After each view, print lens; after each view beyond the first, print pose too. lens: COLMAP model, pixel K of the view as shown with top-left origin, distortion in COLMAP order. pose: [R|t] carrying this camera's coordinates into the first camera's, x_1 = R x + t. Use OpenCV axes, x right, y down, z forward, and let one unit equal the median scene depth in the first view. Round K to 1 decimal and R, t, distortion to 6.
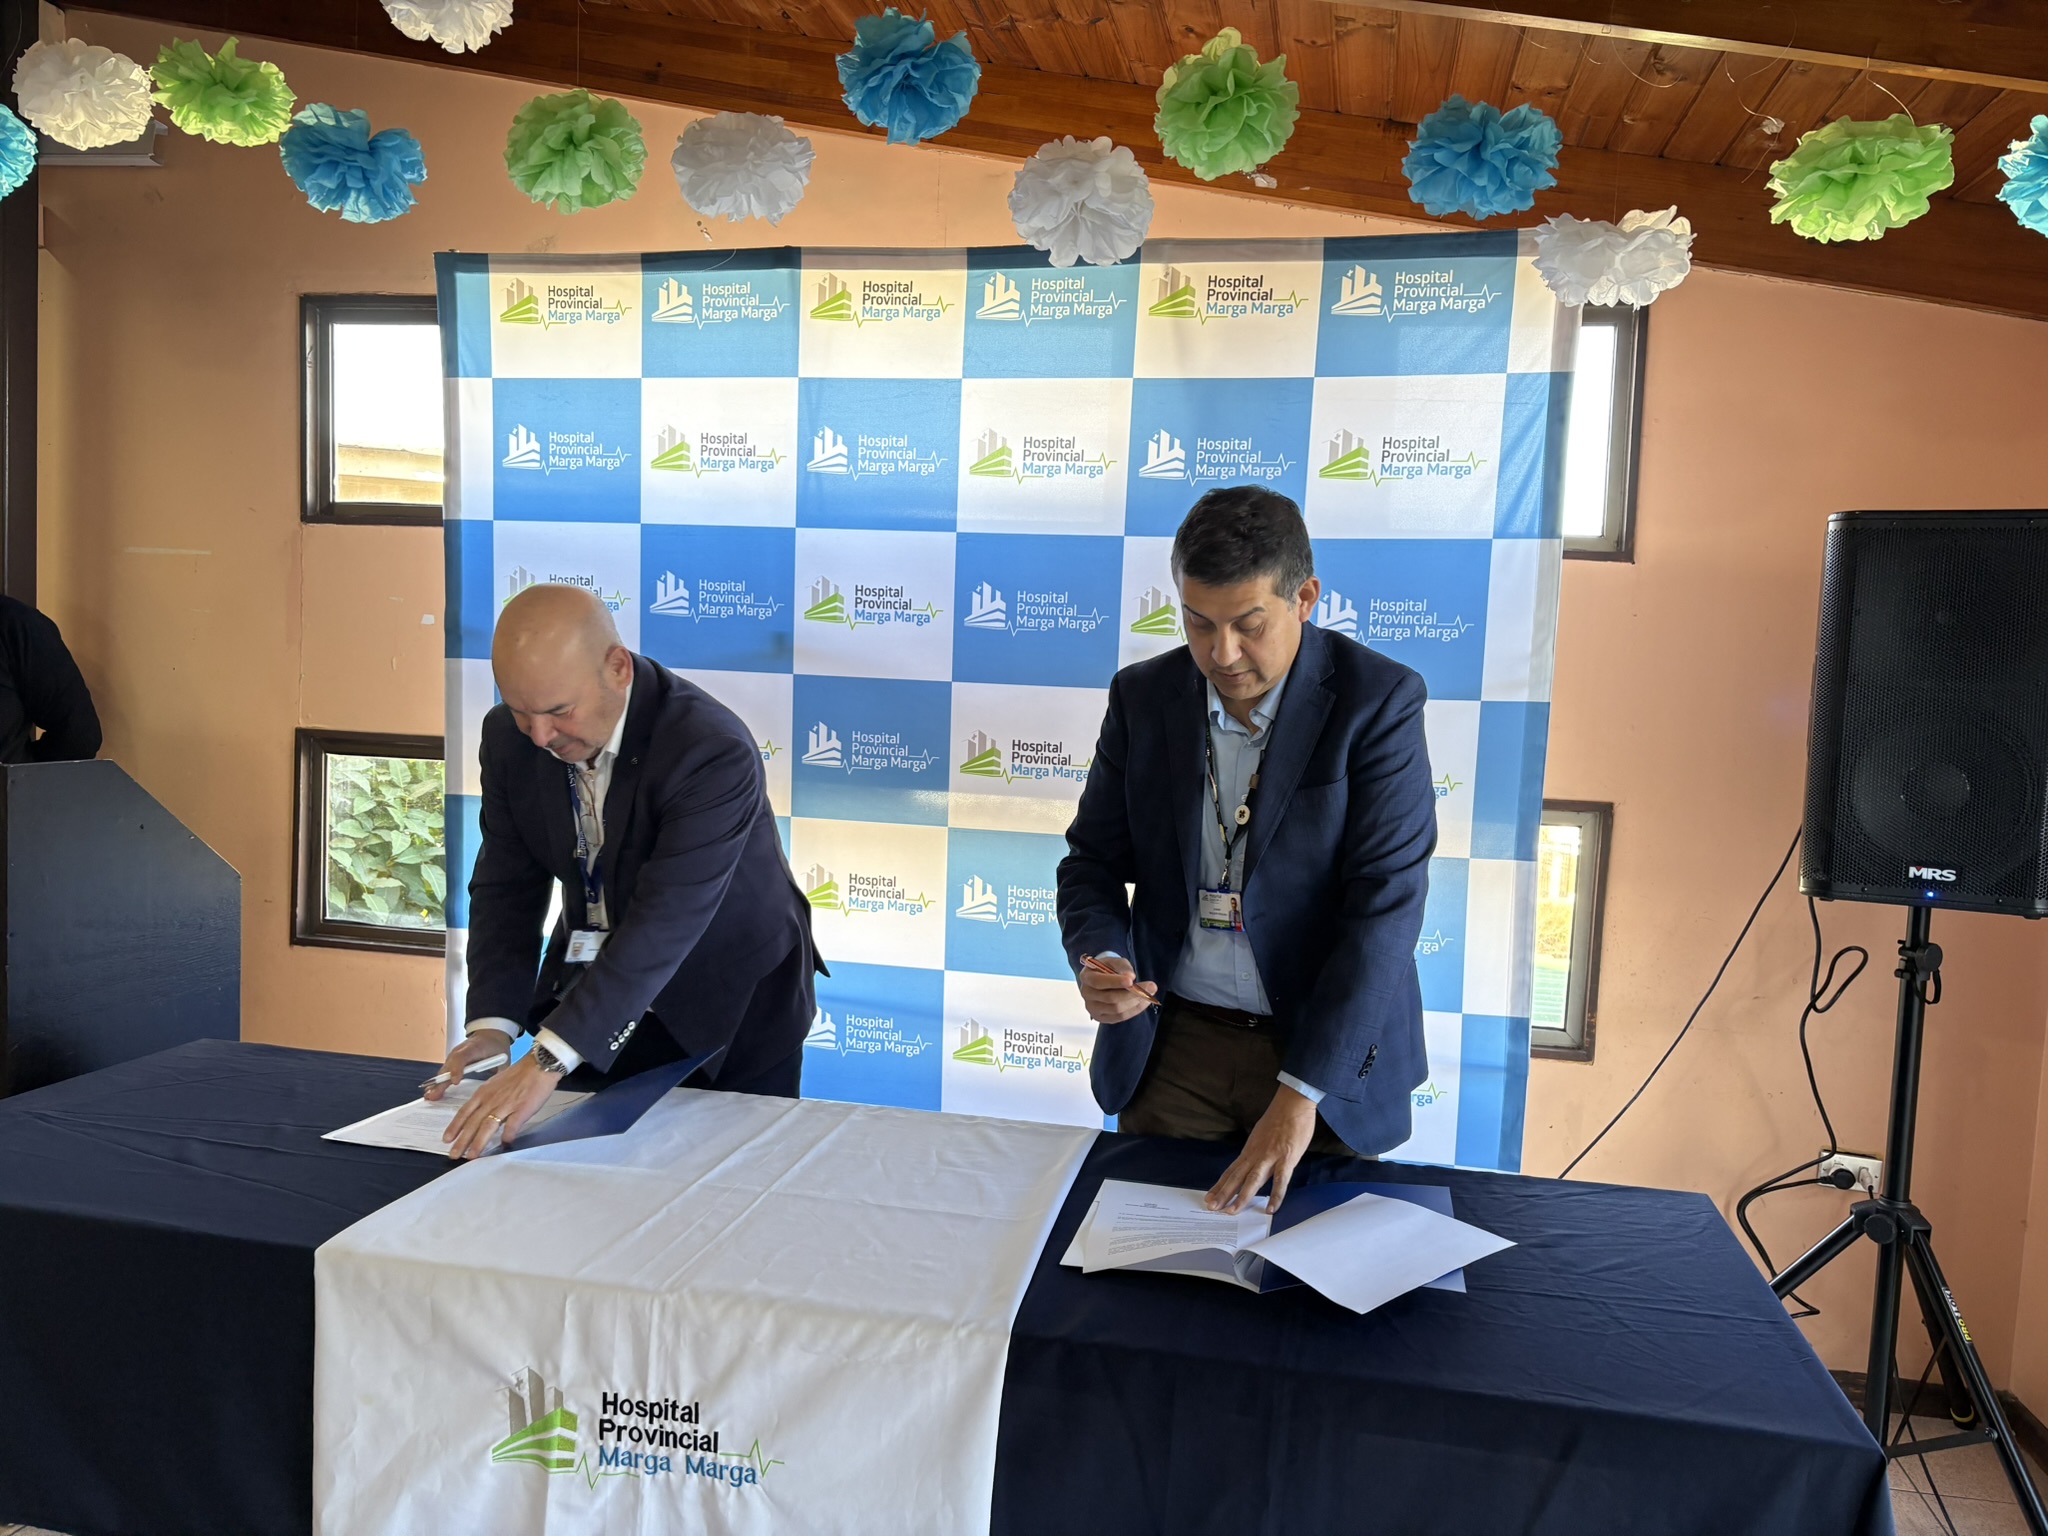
lens RADIAL K [[1558.8, 0, 1033.9], [0, 1558.8, 780.8], [0, 0, 1]] dist [0.029212, -0.012633]
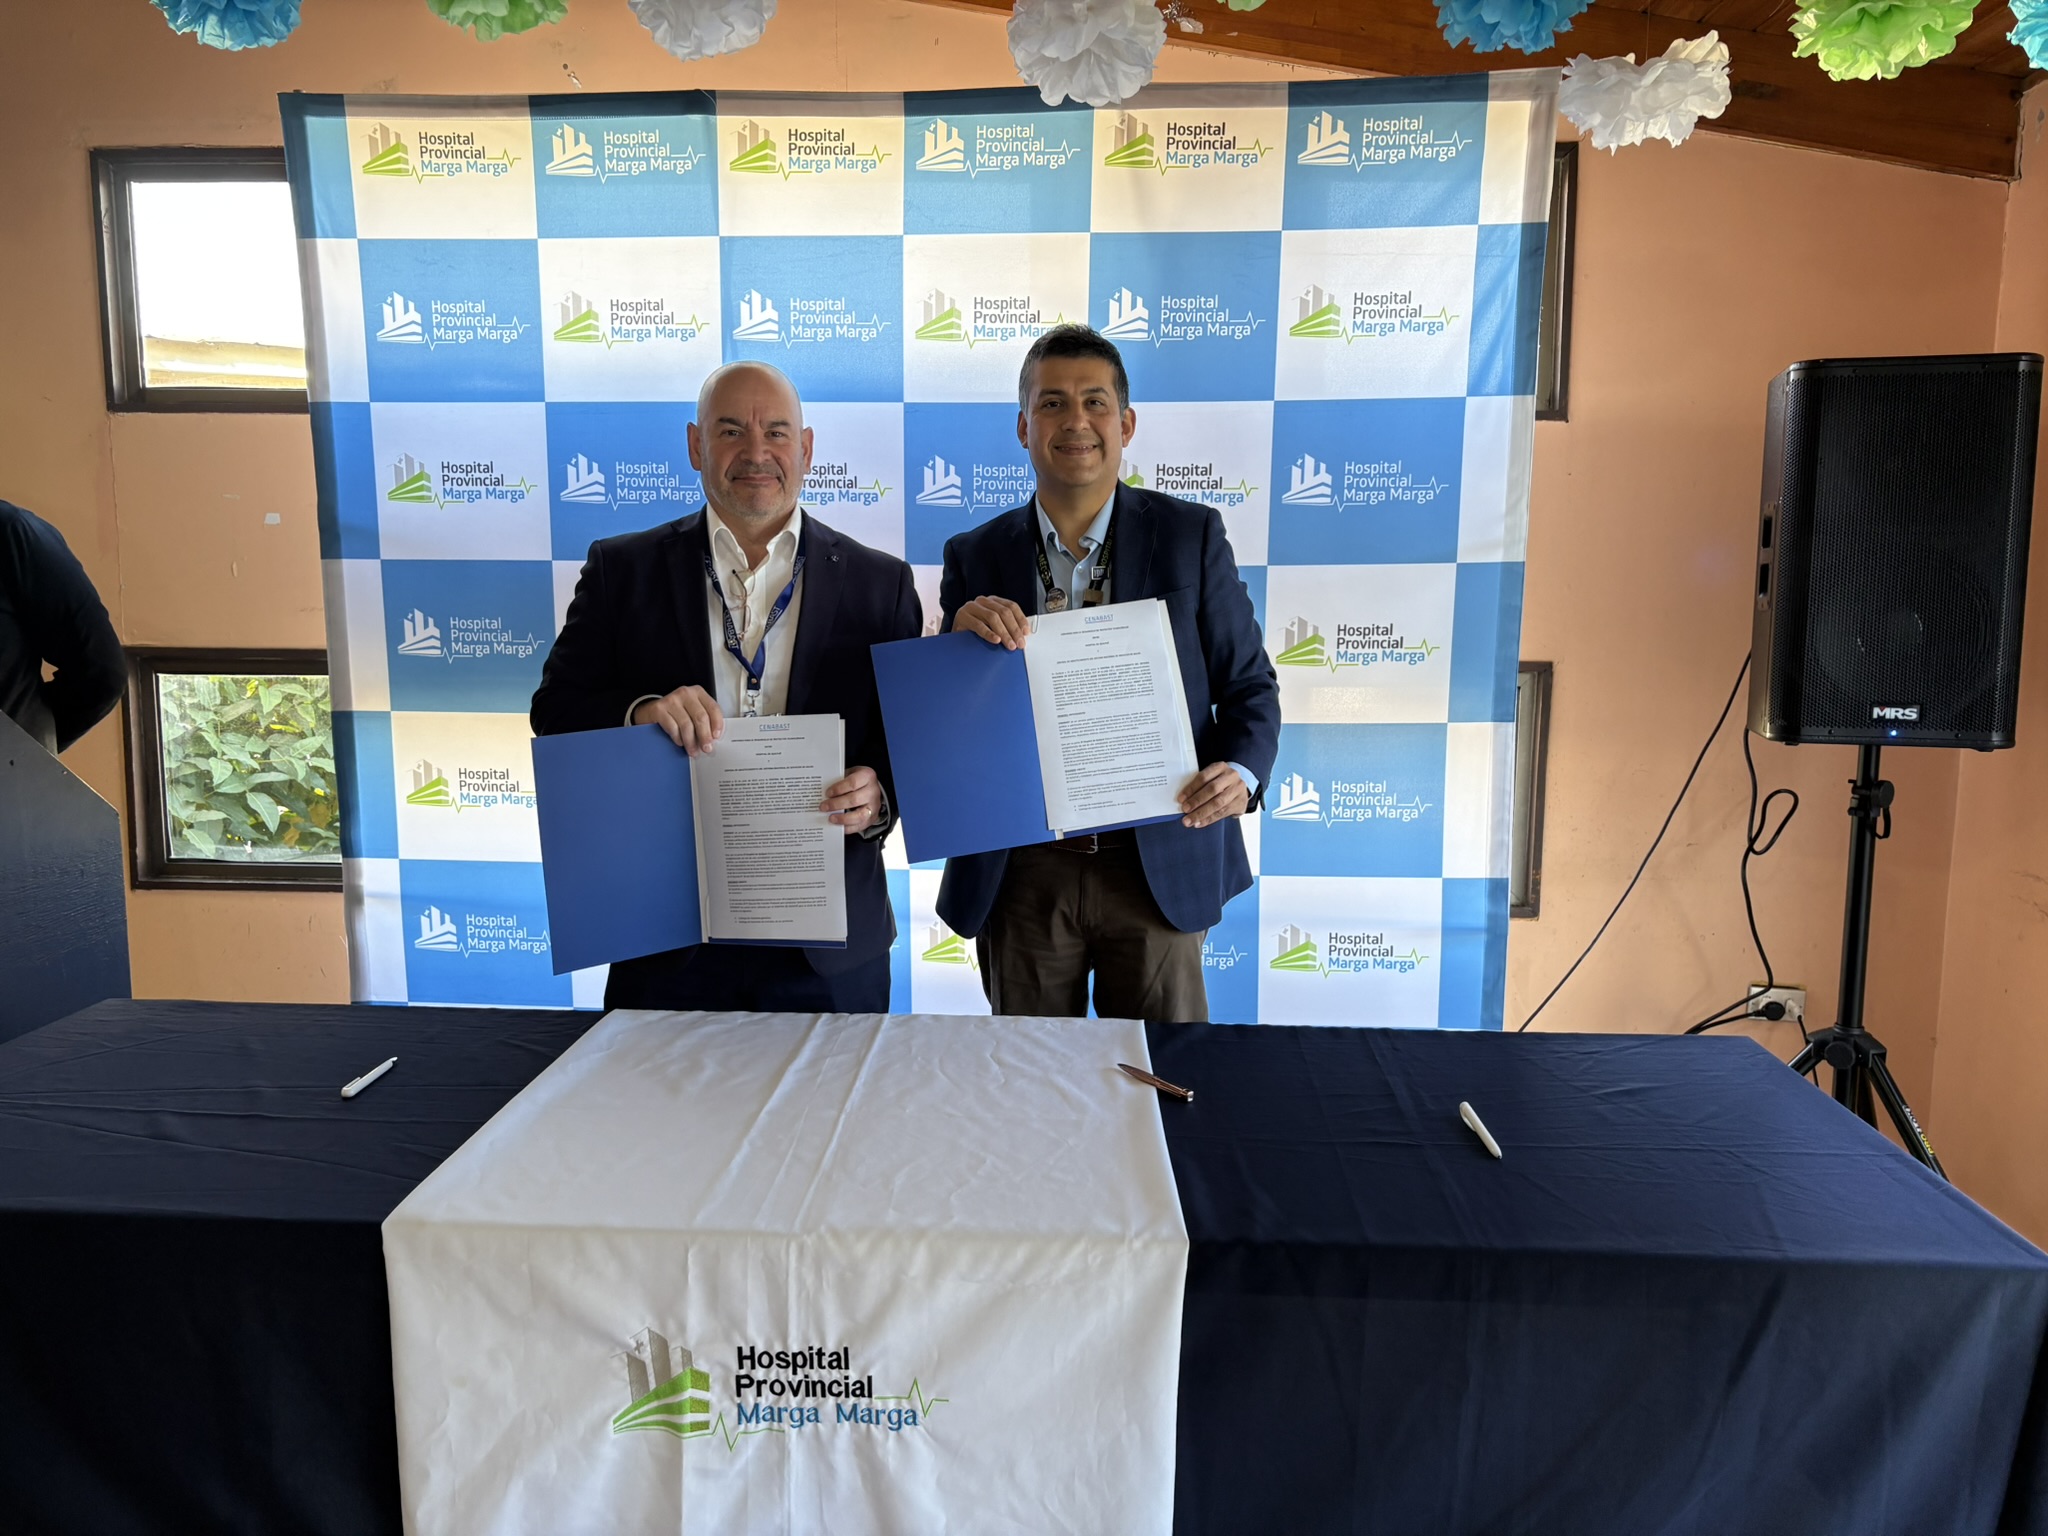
lens RADIAL K [[1558.8, 0, 1024.3], [0, 1558.8, 763.0], [0, 0, 1]] dist [0.029212, -0.012633]
pose [[0.987976, -0.054547, 0.144665, -0.131355], [0.046082, 0.997059, 0.061238, 0.001813], [-0.147580, -0.053835, 0.987584, 0.054801]]
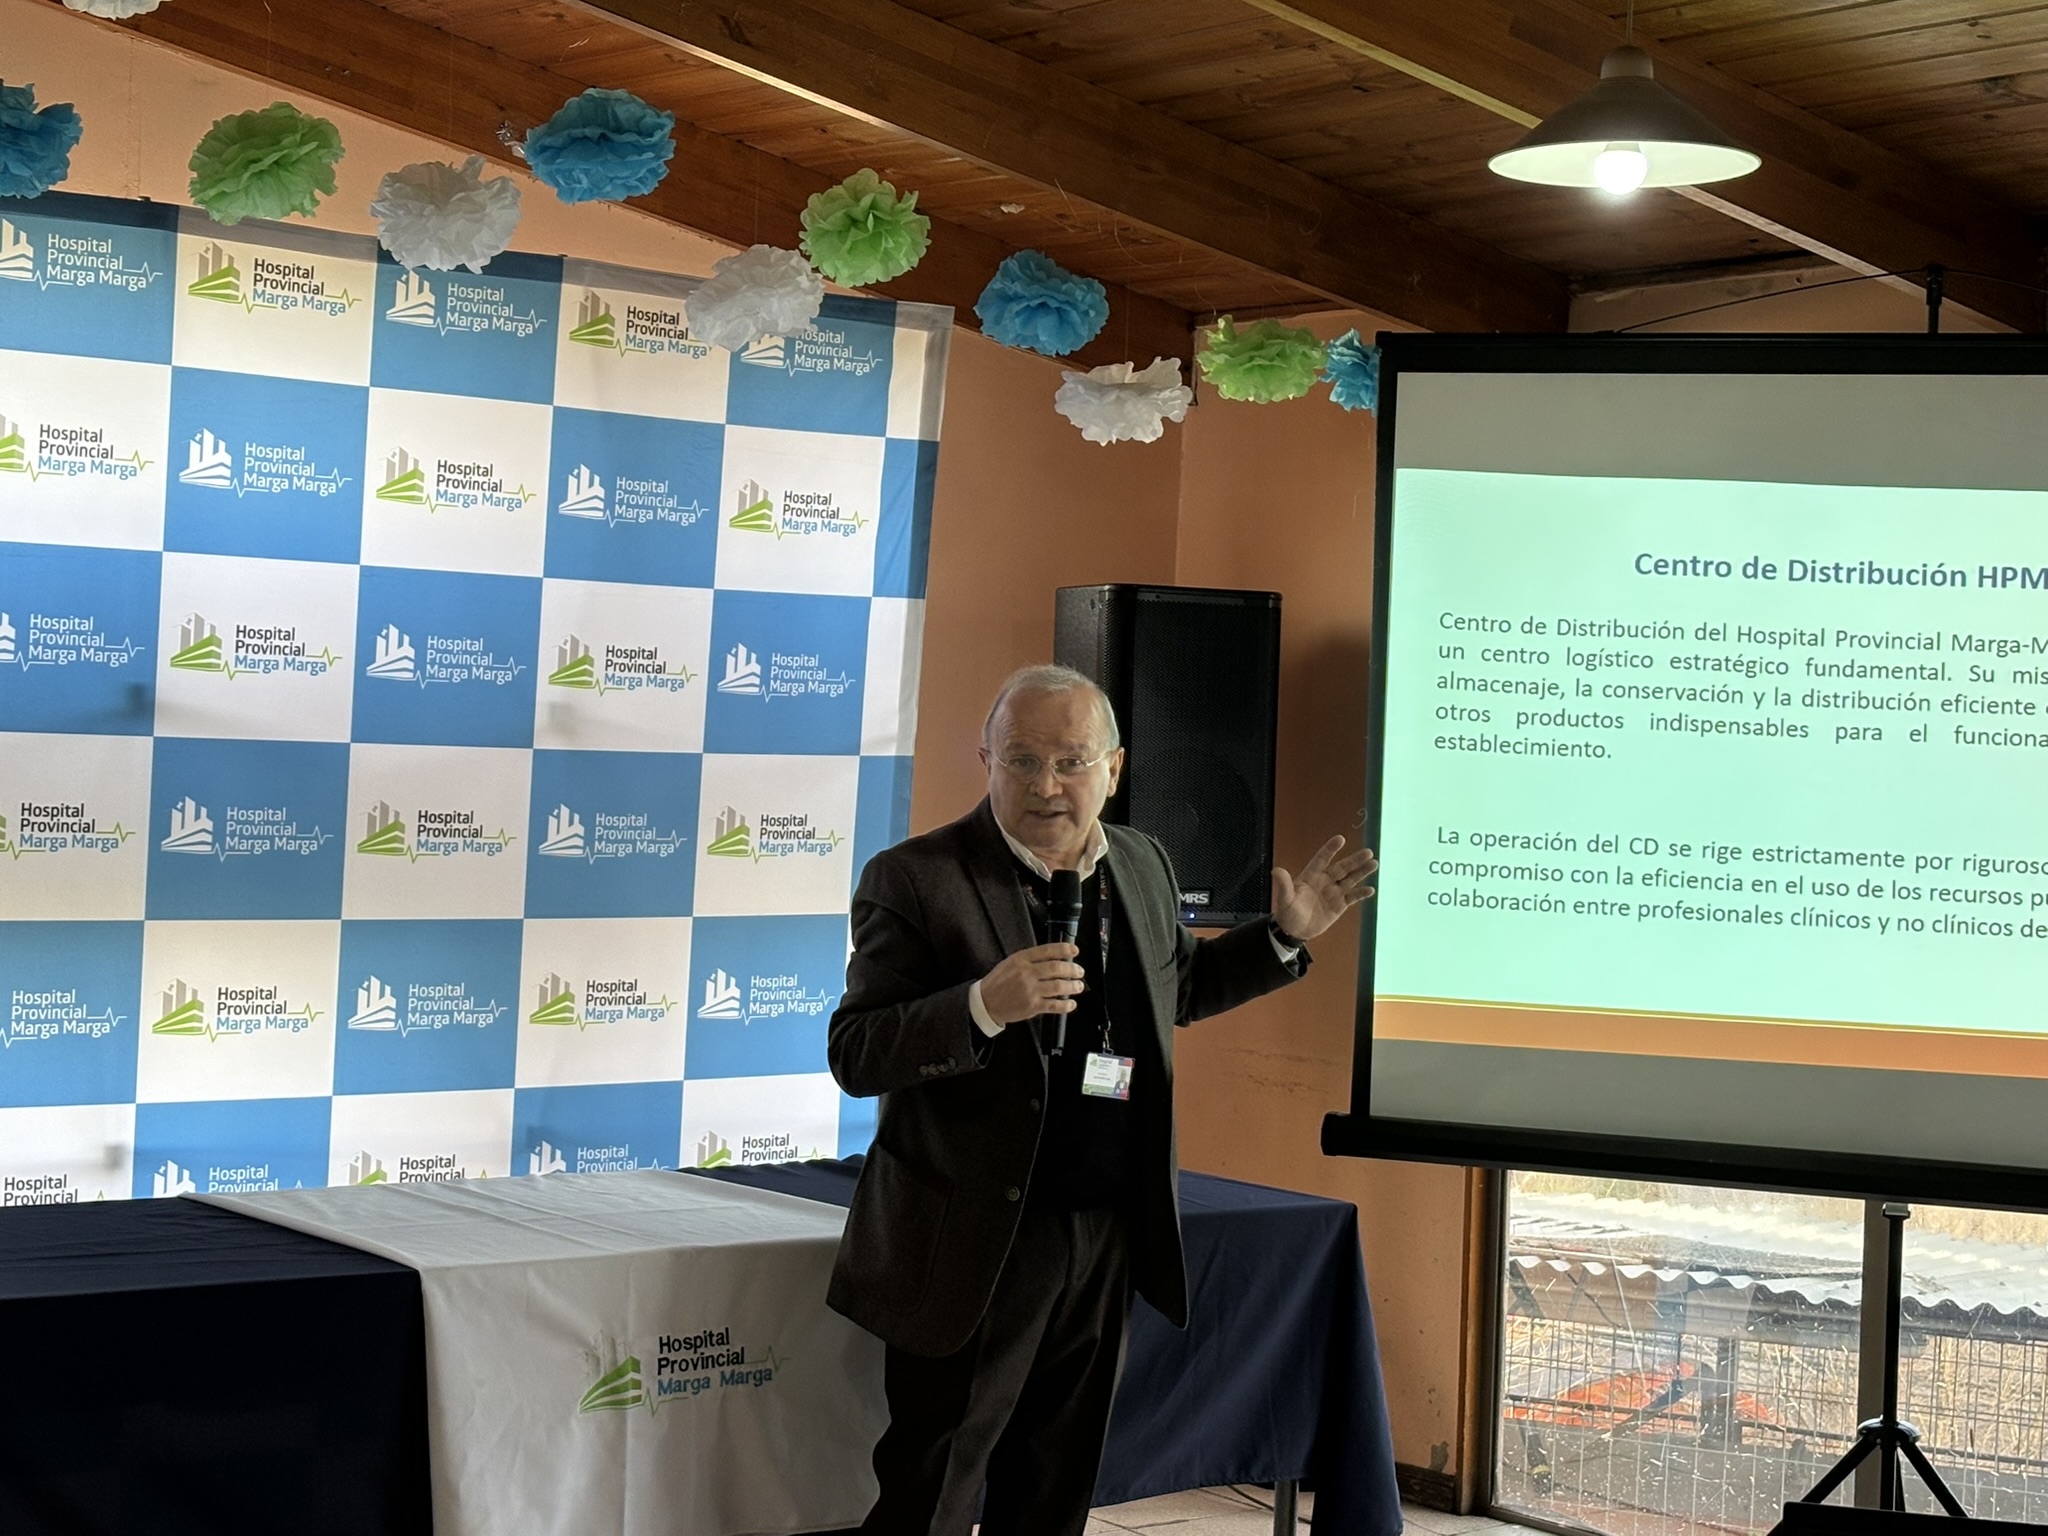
lens RADIAL K [[3558.0, 0, 1117.3], [0, 3558.0, 843.8], [0, 0, 1]] dist [0.045263, 0.000000]
pose [[0.623616, -0.043216, 0.780536, -1.363345], [0.039080, 0.998946, 0.024086, -0.042272], [-0.780754, 0.015483, 0.624647, -0.541664]]
